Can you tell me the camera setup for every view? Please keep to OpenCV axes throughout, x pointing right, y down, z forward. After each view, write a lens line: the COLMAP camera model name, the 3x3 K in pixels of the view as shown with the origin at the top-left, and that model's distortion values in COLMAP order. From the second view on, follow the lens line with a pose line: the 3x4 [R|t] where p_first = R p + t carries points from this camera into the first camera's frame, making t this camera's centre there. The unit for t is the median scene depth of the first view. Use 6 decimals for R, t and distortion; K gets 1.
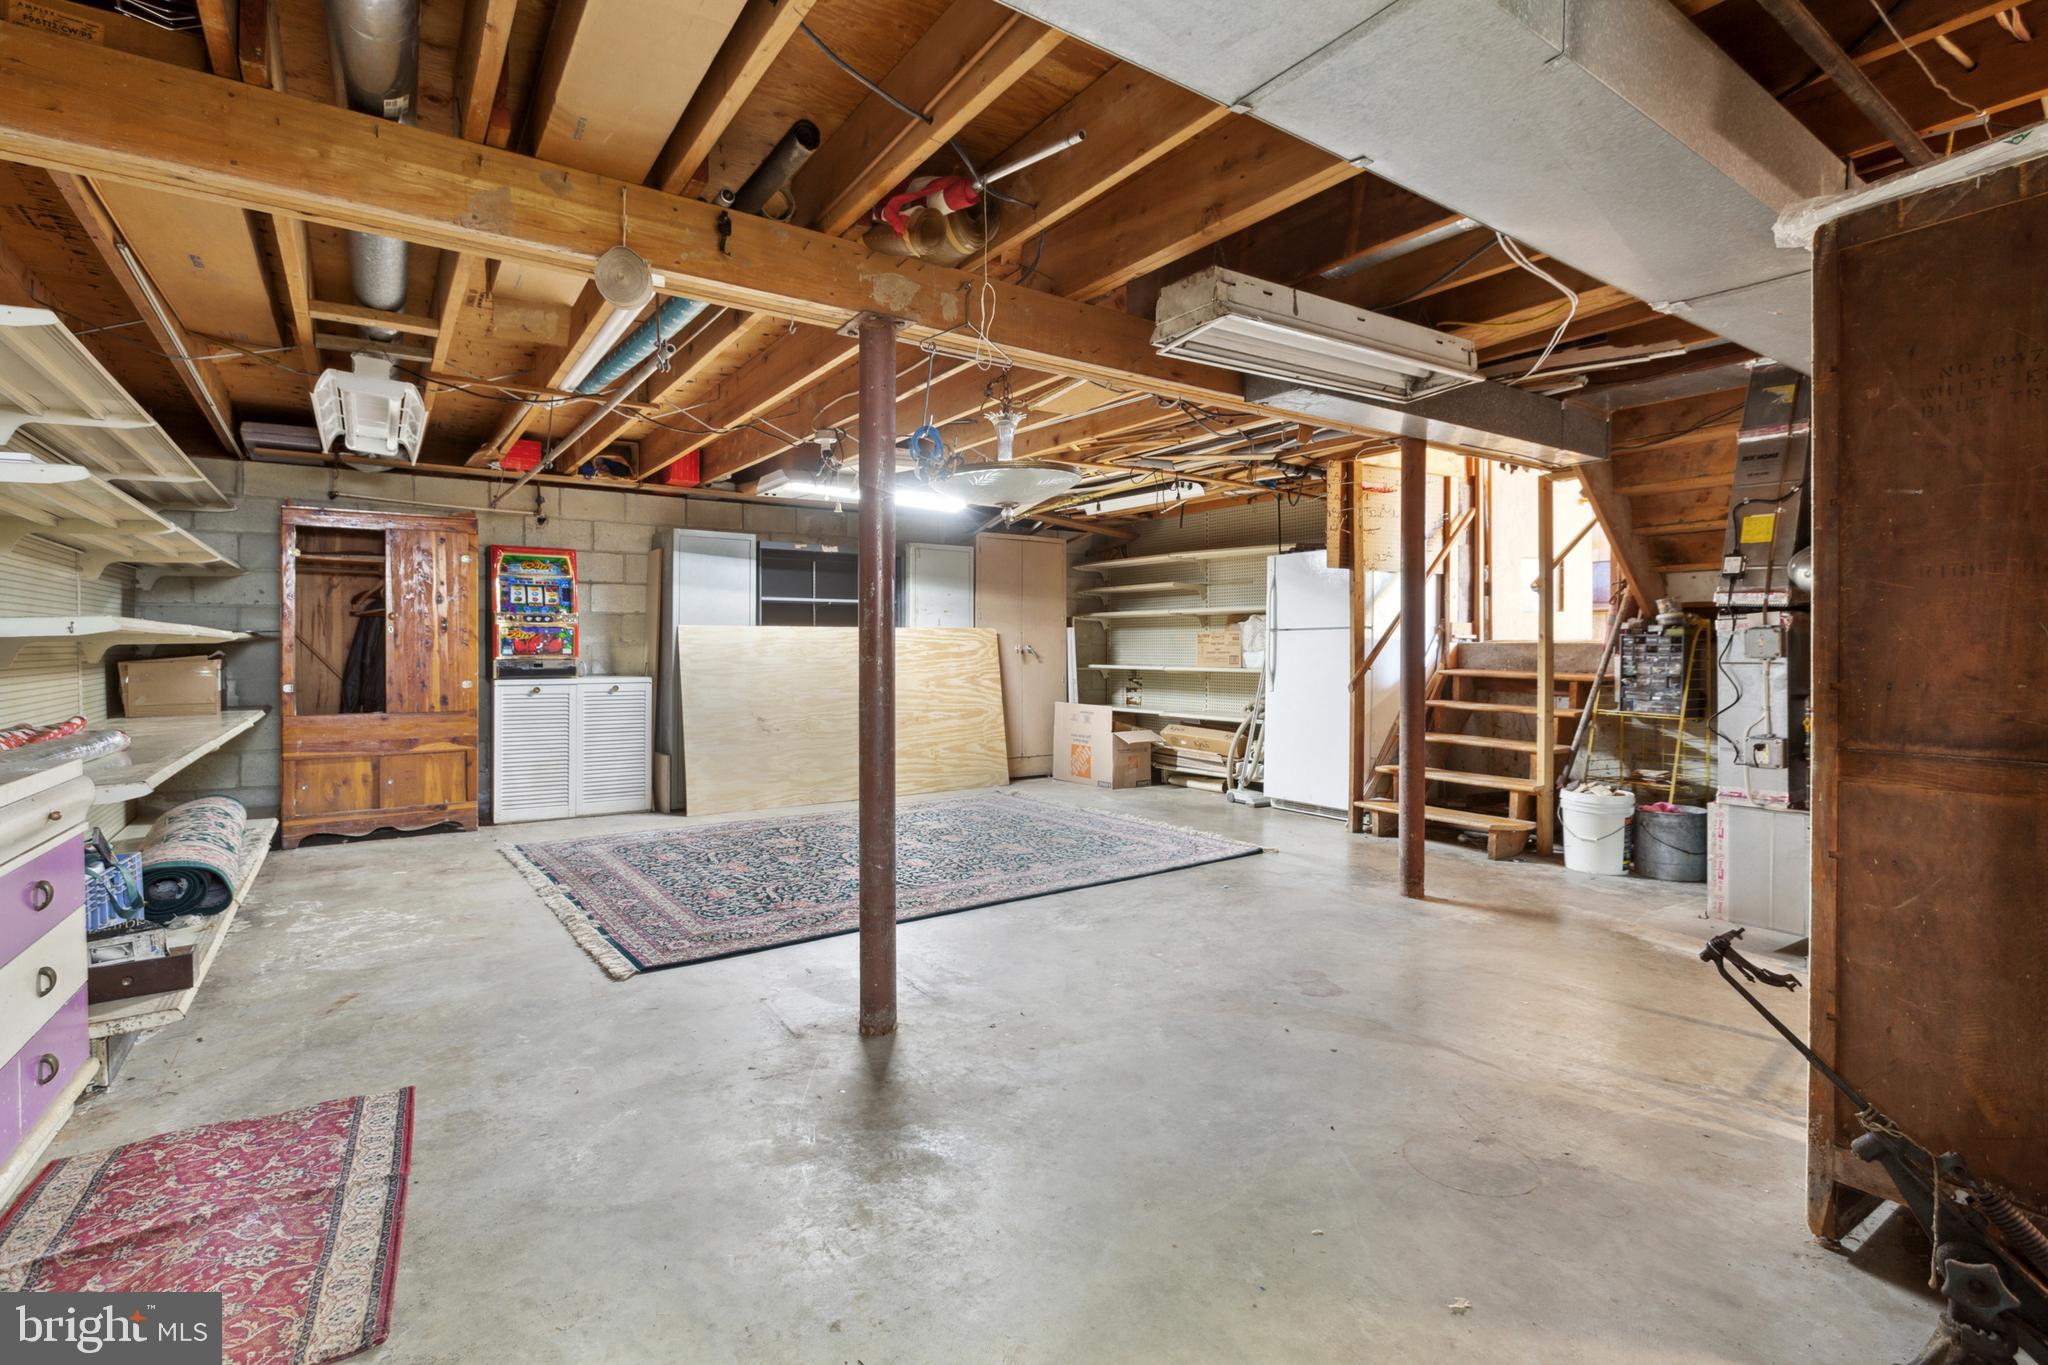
lens RADIAL K [[951.1, 0, 1023.4], [0, 951.1, 668.6], [0, 0, 1]] dist [0.002911, 0.000157]
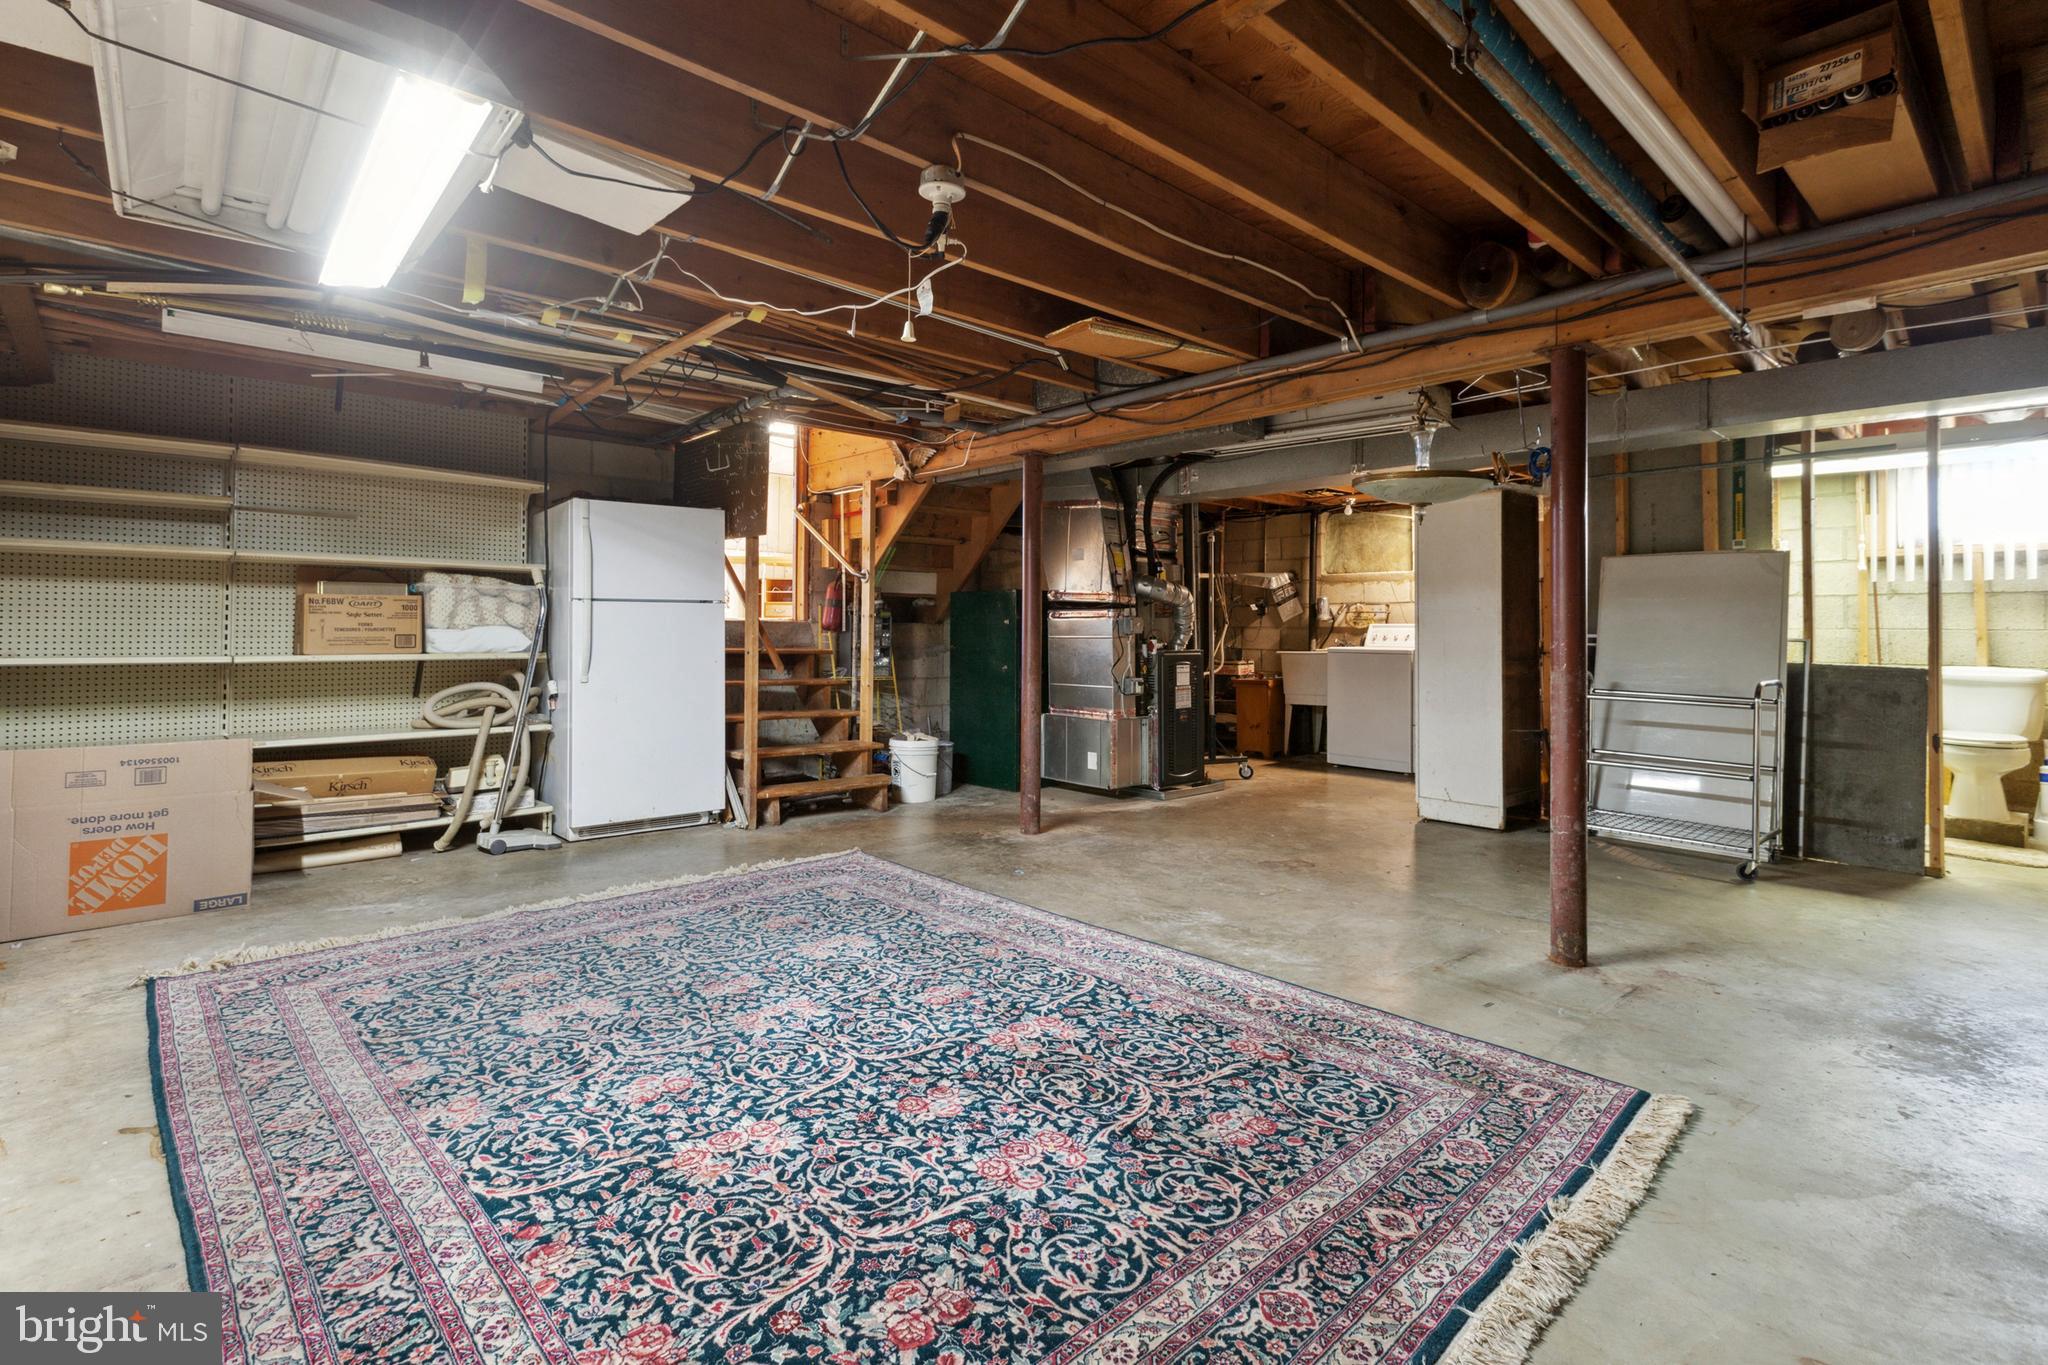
lens RADIAL K [[943.6, 0, 1019.1], [0, 943.6, 623.2], [0, 0, 1]] dist [-0.003113, -0.000486]
pose [[-0.117776, 0.005913, 0.993023, -0.491065], [0.013798, 0.999895, -0.004317, -0.014036], [-0.992944, 0.013193, -0.117845, 0.728481]]
